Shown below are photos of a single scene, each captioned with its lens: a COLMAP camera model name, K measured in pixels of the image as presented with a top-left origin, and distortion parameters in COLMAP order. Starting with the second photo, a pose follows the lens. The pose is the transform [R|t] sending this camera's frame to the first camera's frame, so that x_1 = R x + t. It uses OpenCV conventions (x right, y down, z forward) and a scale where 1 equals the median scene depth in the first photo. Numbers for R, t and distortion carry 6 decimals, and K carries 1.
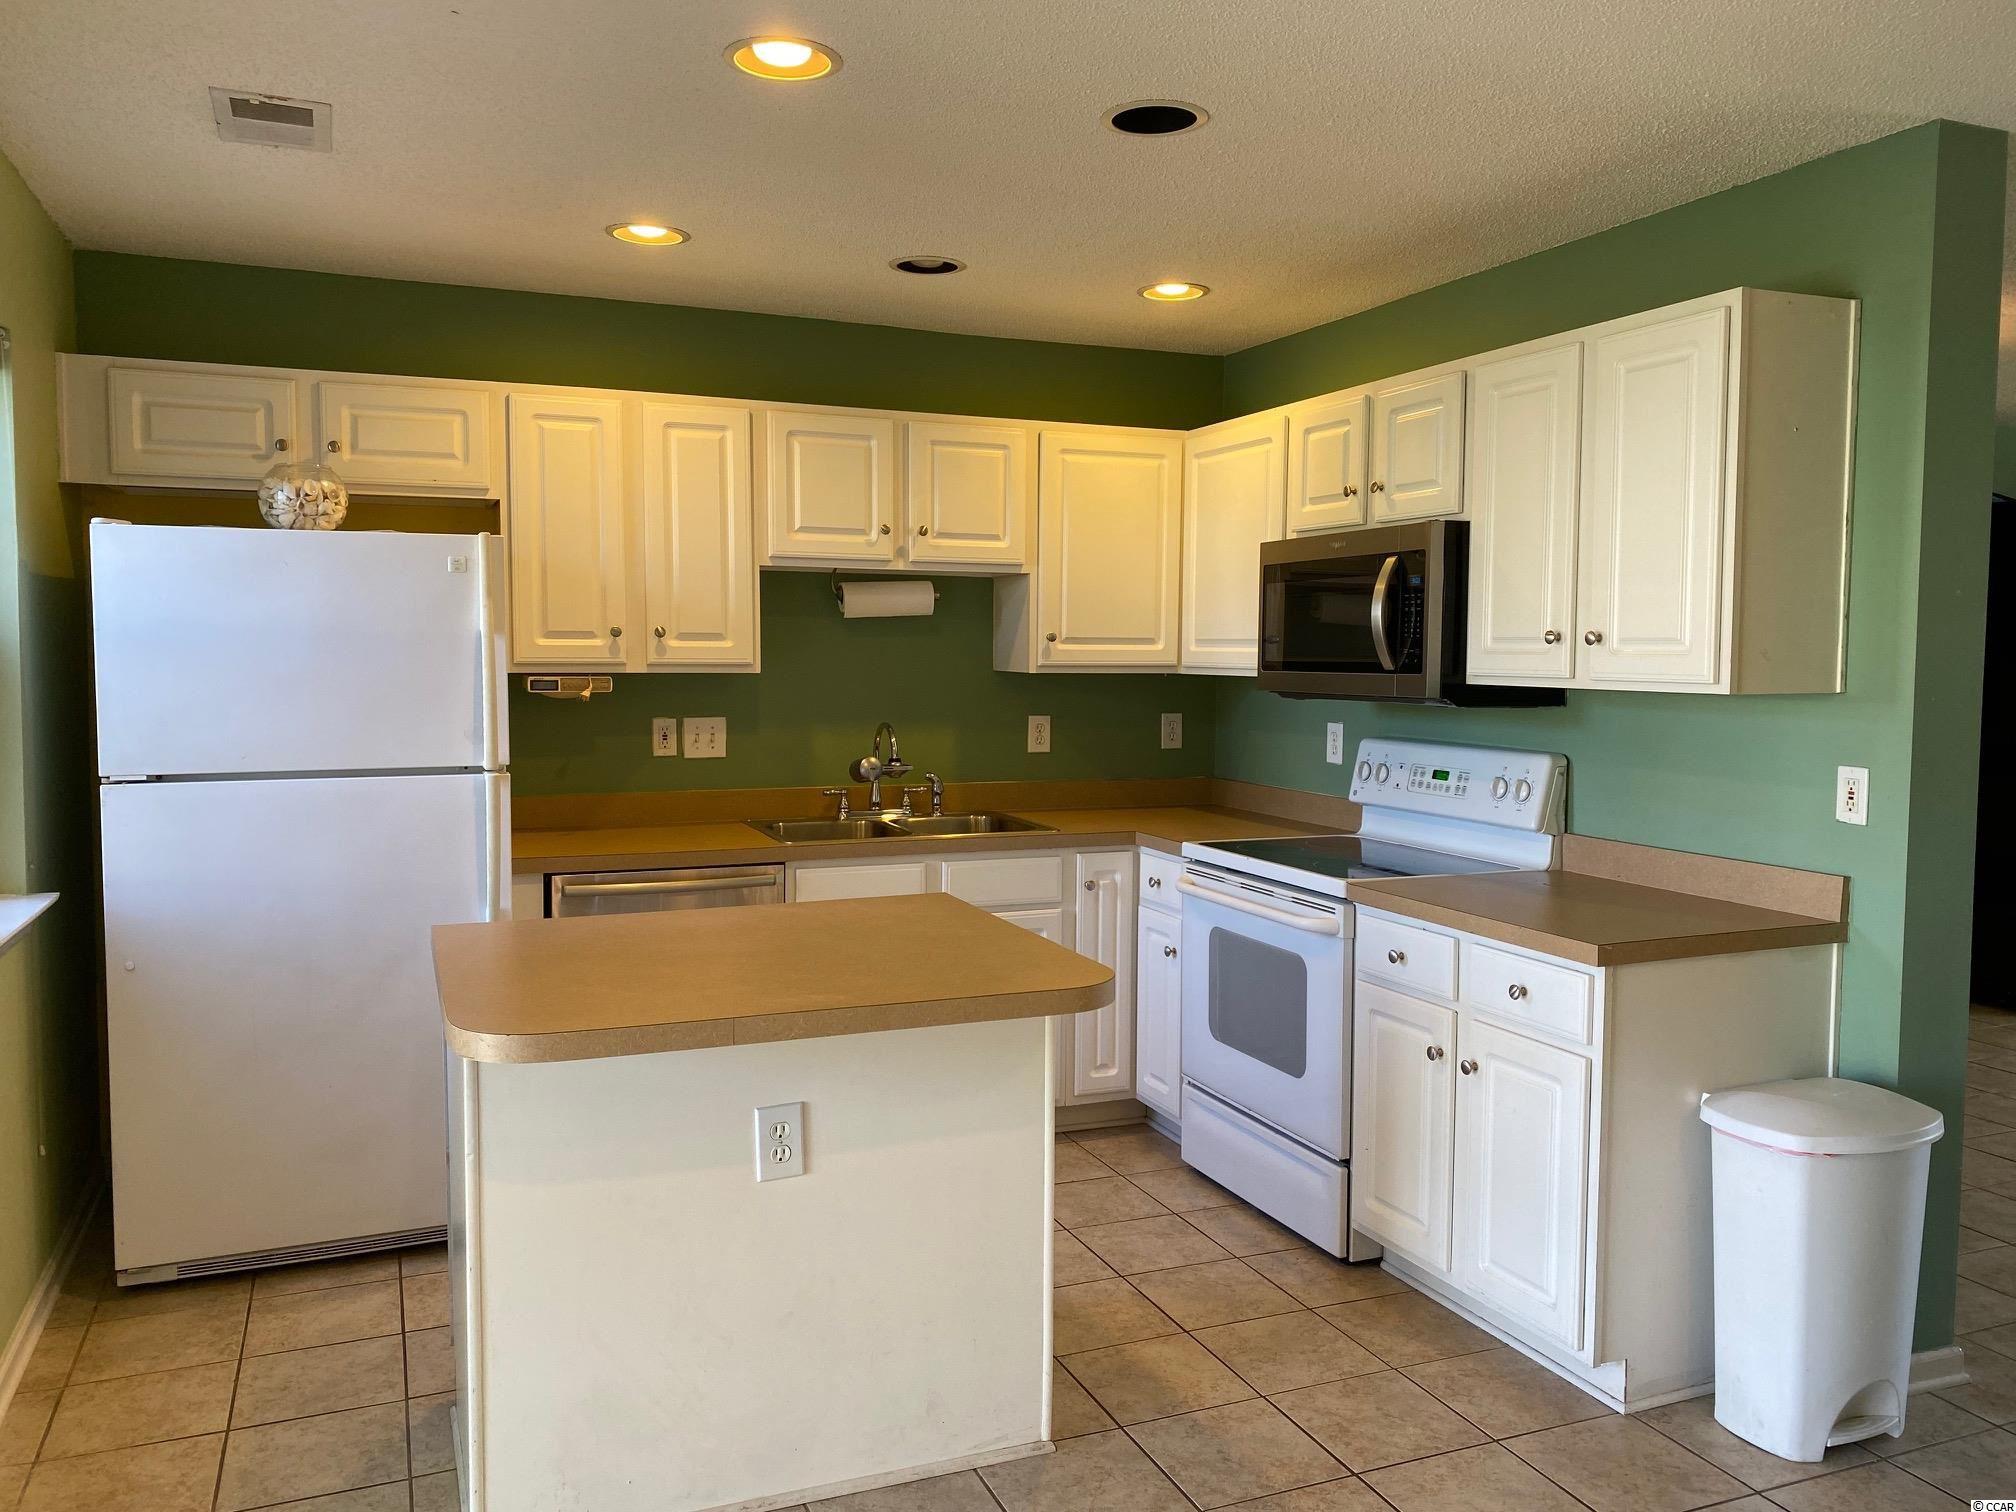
lens RADIAL K [[1544.4, 0, 1034.1], [0, 1544.4, 754.0], [0, 0, 1]] dist [0.010825, -0.042174]
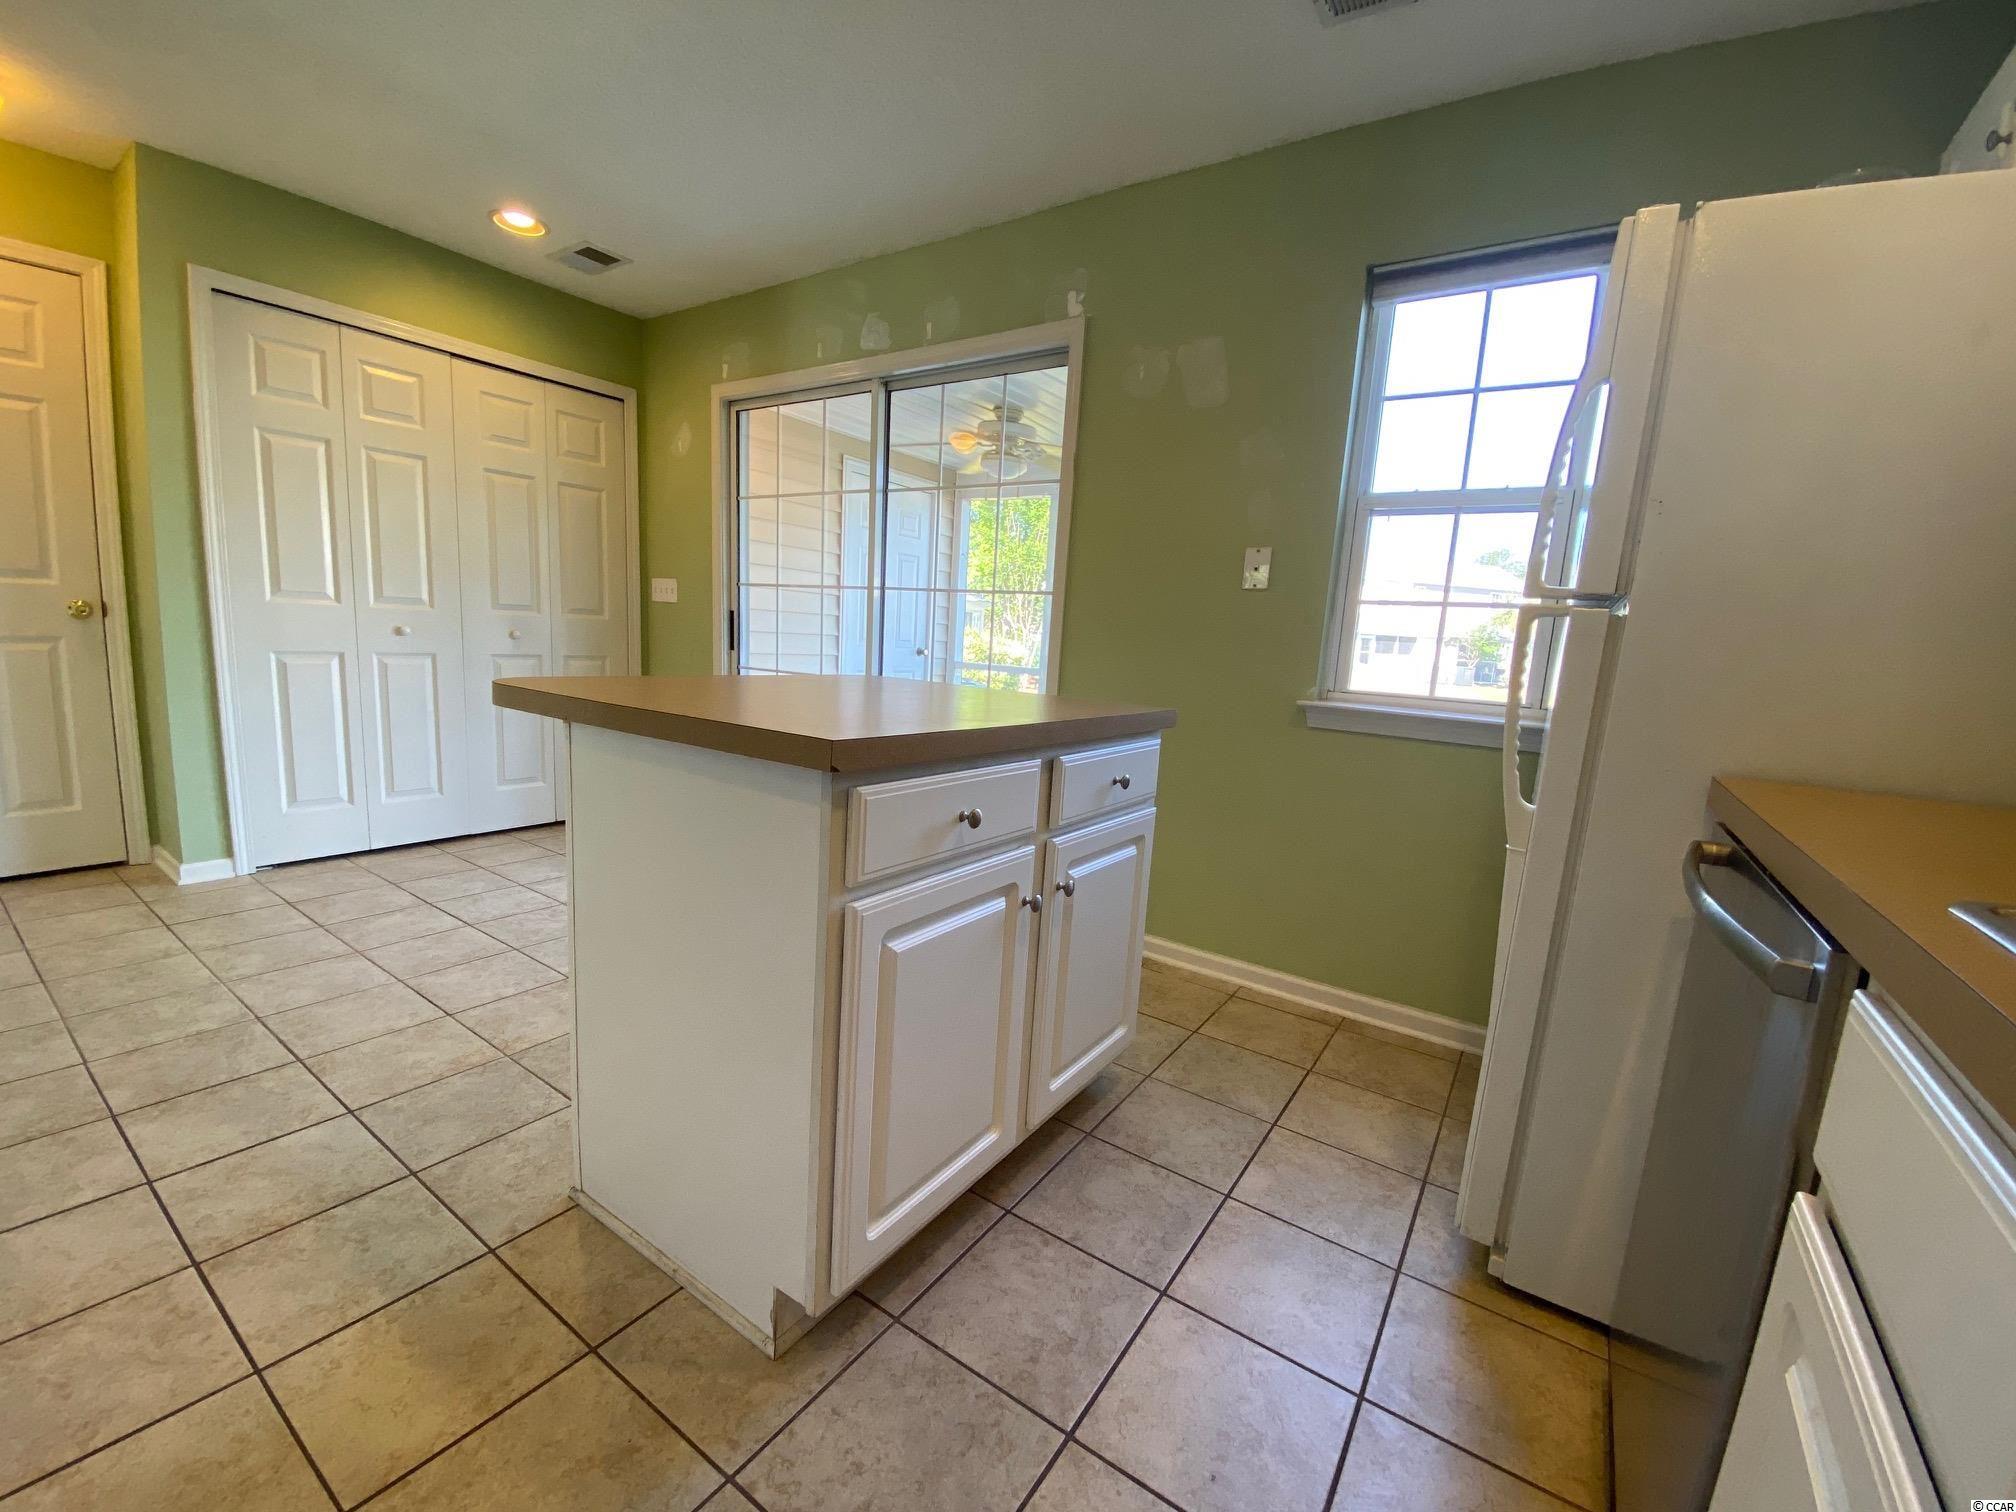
lens RADIAL K [[824.1, 0, 1009.7], [0, 824.1, 762.4], [0, 0, 1]] dist [0.001128, -0.011039]
pose [[-0.839153, 0.024312, -0.543352, 0.037266], [-0.103715, 0.973517, 0.203737, 0.024796], [0.533916, 0.227320, -0.814408, 0.971848]]
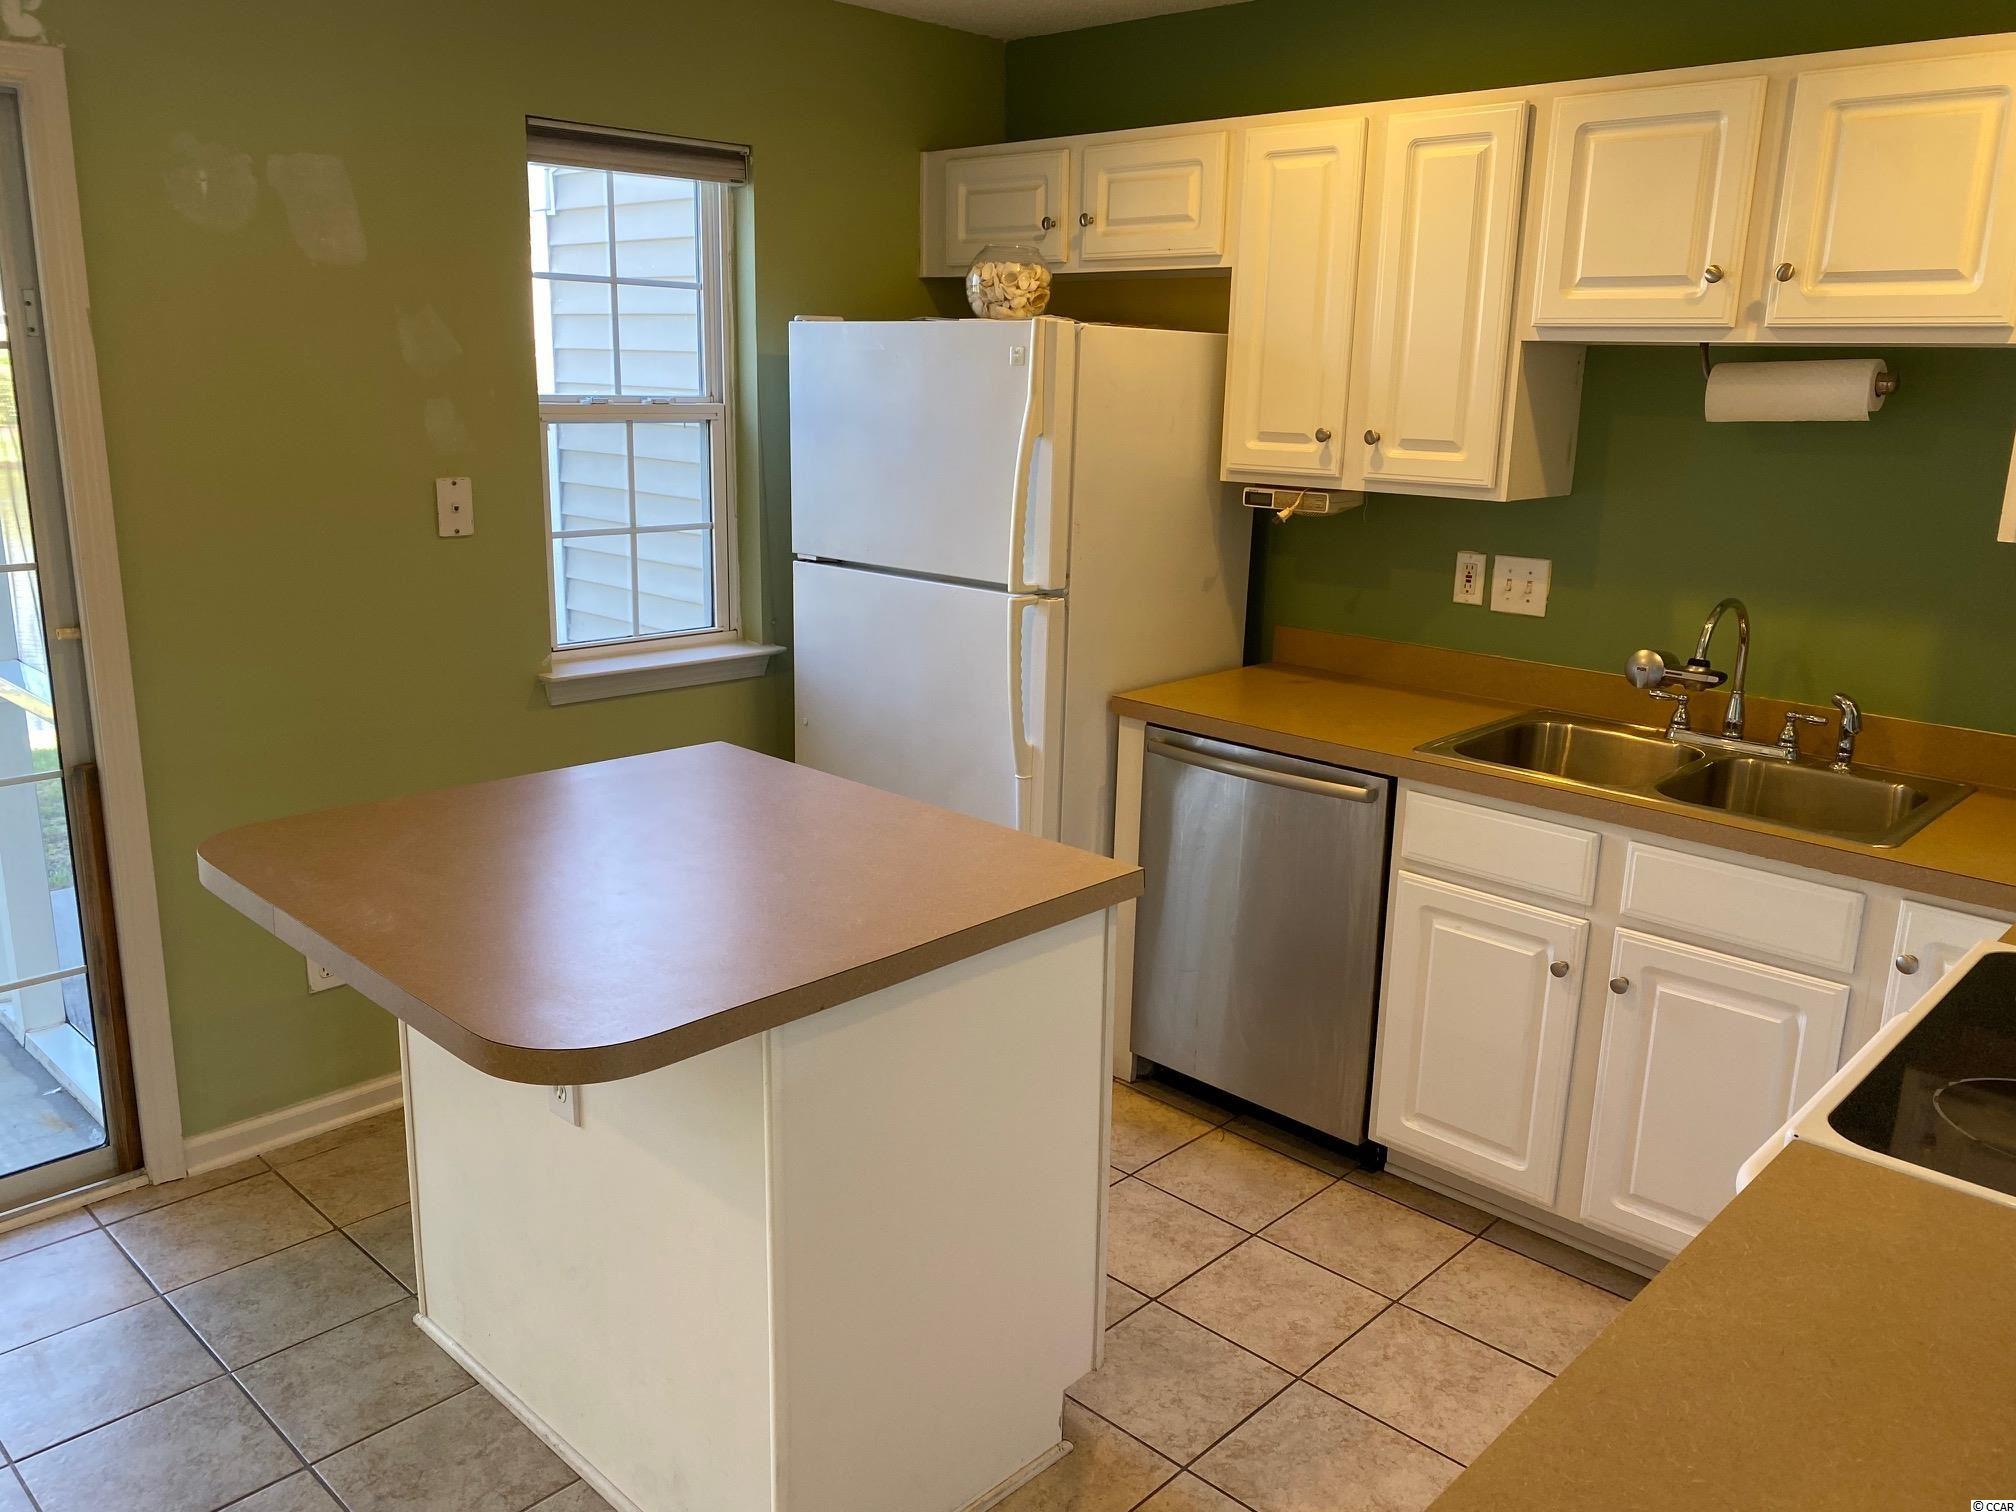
lens RADIAL K [[1540.9, 0, 1013.6], [0, 1540.9, 741.0], [0, 0, 1]] dist [0.014421, -0.001914]
pose [[0.395238, 0.215190, -0.893017, 0.376814], [-0.083281, 0.976564, 0.198463, -0.067502], [0.914796, -0.004069, 0.403897, 0.526081]]
